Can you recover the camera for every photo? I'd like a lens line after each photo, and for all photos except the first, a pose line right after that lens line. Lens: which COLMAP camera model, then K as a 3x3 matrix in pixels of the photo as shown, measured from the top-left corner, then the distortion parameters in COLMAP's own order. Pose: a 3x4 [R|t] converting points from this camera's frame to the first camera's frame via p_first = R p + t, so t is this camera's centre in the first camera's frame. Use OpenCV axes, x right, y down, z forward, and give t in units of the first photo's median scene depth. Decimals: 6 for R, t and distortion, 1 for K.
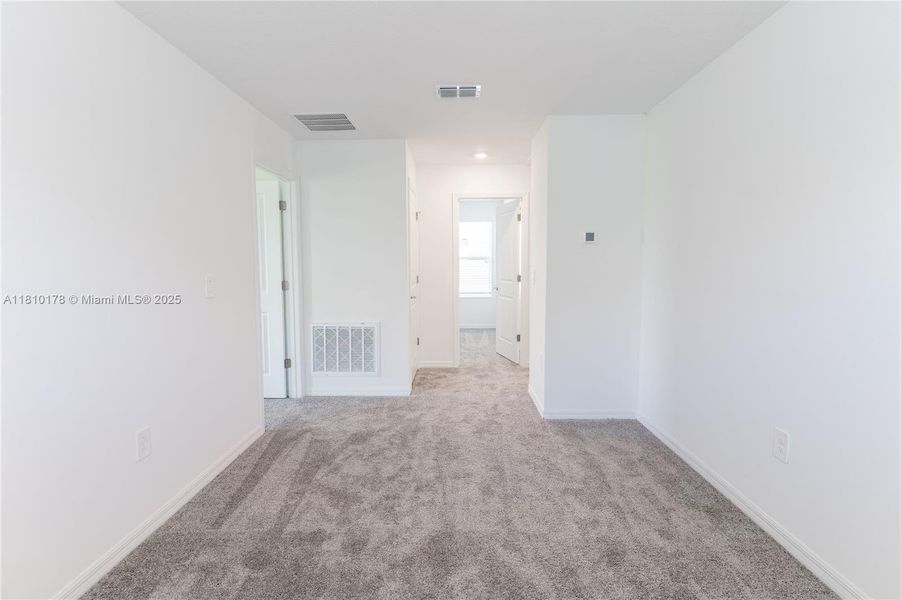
lens RADIAL K [[414.8, 0, 445.4], [0, 414.8, 297.4], [0, 0, 1]] dist [-0.000839, 0.000114]
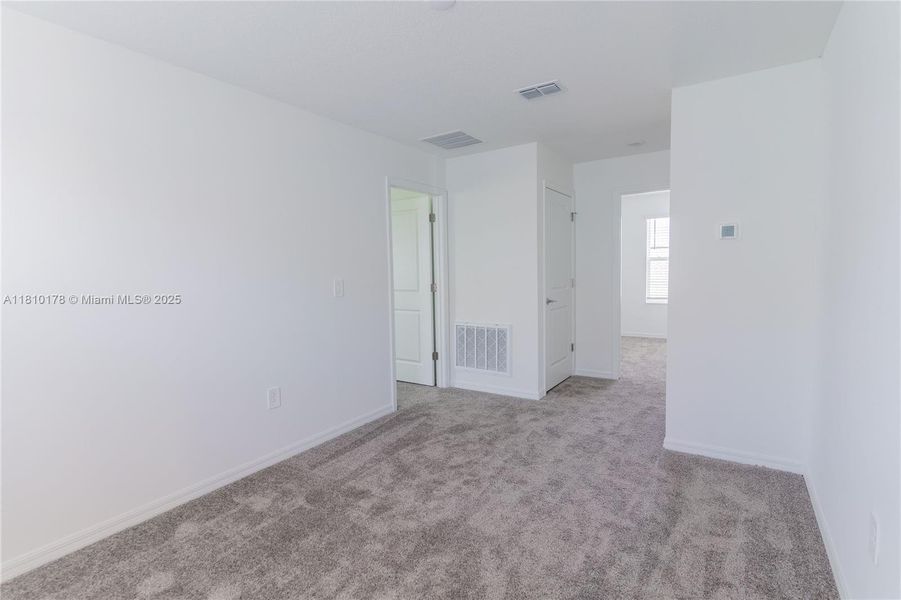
lens RADIAL K [[414.8, 0, 445.1], [0, 414.8, 301.5], [0, 0, 1]] dist [-0.000839, 0.000114]
pose [[0.859941, 0.028523, -0.509595, 0.322892], [-0.026284, 0.999587, 0.011595, -0.006695], [0.509716, 0.003423, 0.860336, 0.046613]]
